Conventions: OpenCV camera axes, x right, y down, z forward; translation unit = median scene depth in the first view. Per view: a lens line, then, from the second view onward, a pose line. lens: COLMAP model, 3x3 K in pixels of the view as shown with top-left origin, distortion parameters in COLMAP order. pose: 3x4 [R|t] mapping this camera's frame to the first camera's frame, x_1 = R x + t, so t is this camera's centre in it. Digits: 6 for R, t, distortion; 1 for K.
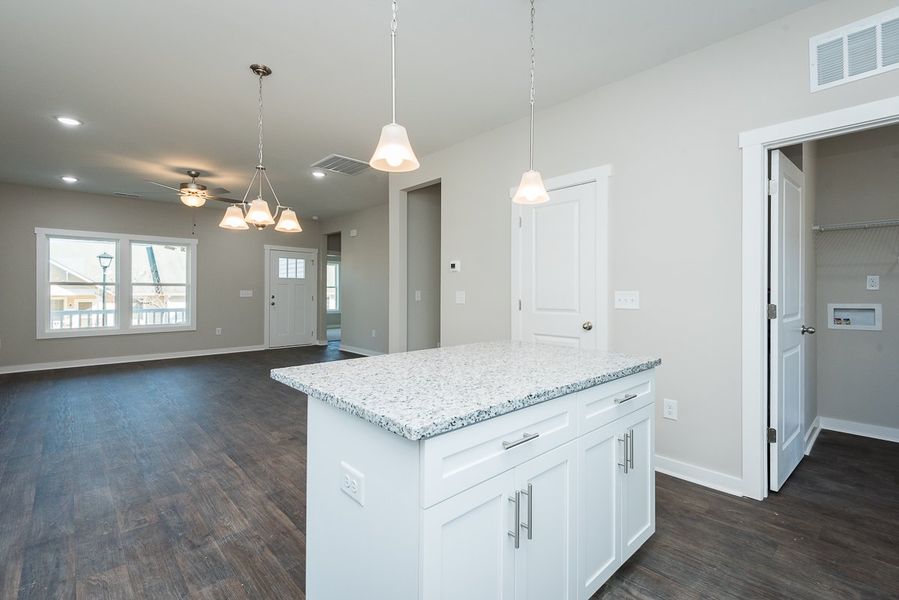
lens RADIAL K [[405.0, 0, 452.5], [0, 405.0, 291.7], [0, 0, 1]] dist [0.004491, -0.000273]
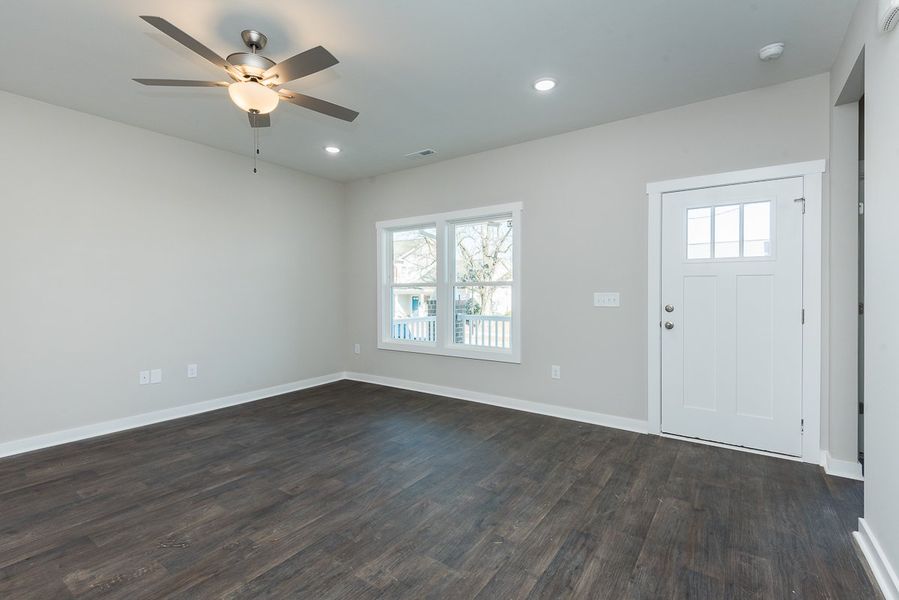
lens RADIAL K [[405.0, 0, 446.2], [0, 405.0, 305.7], [0, 0, 1]] dist [0.004491, -0.000273]
pose [[0.190381, 0.038884, -0.980940, -0.120754], [0.001359, 0.999204, 0.039872, -0.010158], [0.981709, -0.008924, 0.190177, 0.962809]]
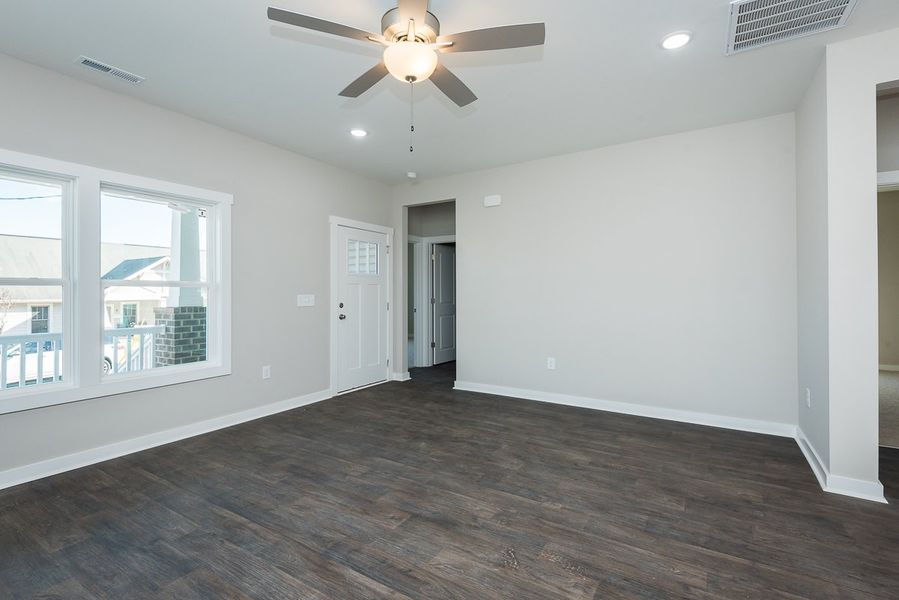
lens RADIAL K [[414.4, 0, 453.7], [0, 414.4, 297.1], [0, 0, 1]] dist [0.020712, -0.008066]
pose [[0.971256, -0.006496, 0.237950, -0.587619], [0.004570, 0.999952, 0.008643, -0.005006], [-0.237994, -0.007307, 0.971239, 0.518481]]
